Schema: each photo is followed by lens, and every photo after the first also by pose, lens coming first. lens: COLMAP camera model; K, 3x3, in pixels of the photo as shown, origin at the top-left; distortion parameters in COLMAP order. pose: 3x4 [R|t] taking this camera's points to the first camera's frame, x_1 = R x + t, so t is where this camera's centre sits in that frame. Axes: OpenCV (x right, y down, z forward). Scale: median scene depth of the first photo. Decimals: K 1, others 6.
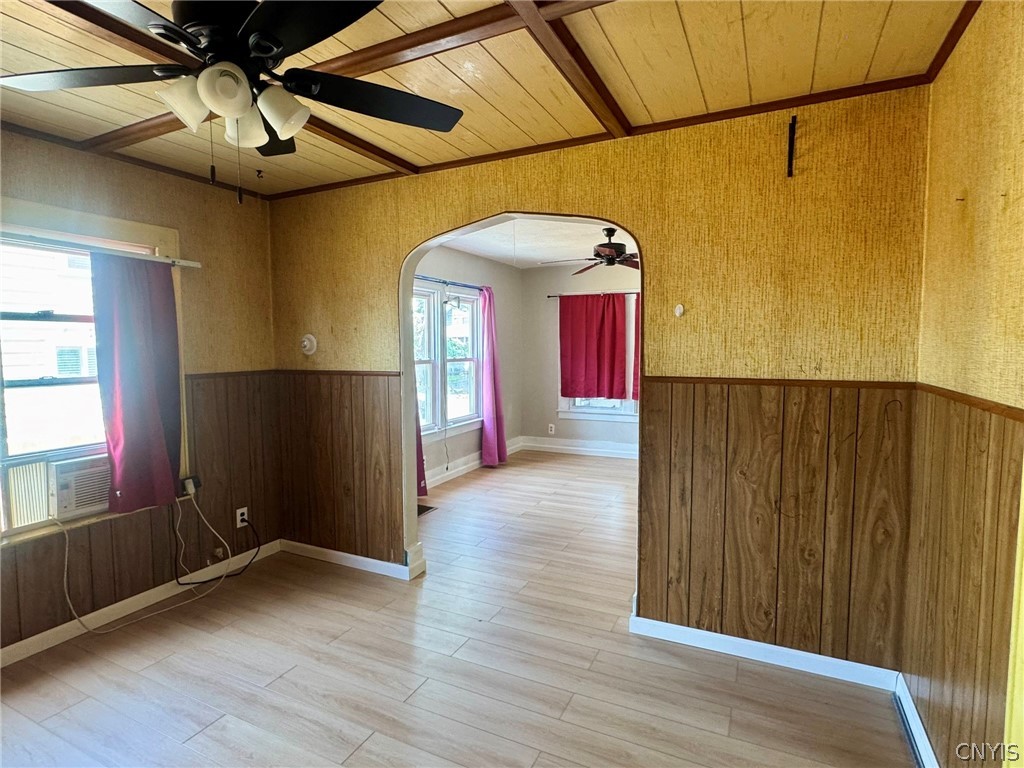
lens RADIAL K [[535.1, 0, 508.5], [0, 535.1, 382.8], [0, 0, 1]] dist [-0.002310, 0.002680]
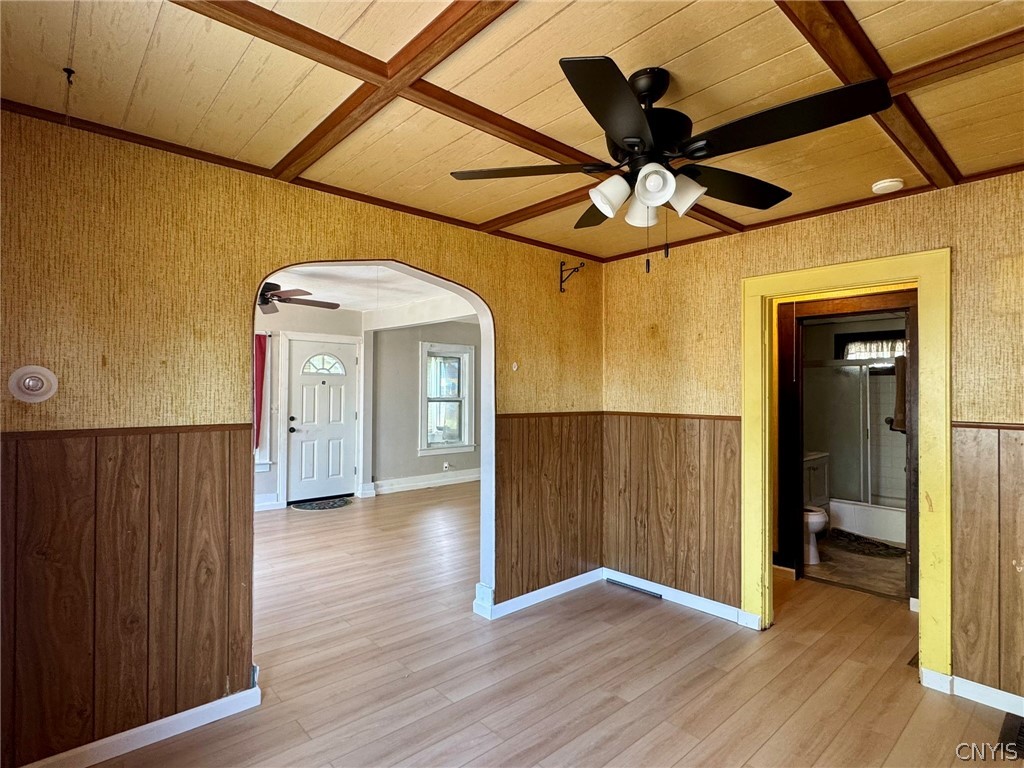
lens RADIAL K [[535.1, 0, 509.0], [0, 535.1, 386.5], [0, 0, 1]] dist [-0.002310, 0.002680]
pose [[0.378085, 0.017900, 0.925598, -0.764440], [0.061899, 0.997087, -0.044567, -0.016034], [-0.923699, 0.074144, 0.375875, 0.376689]]
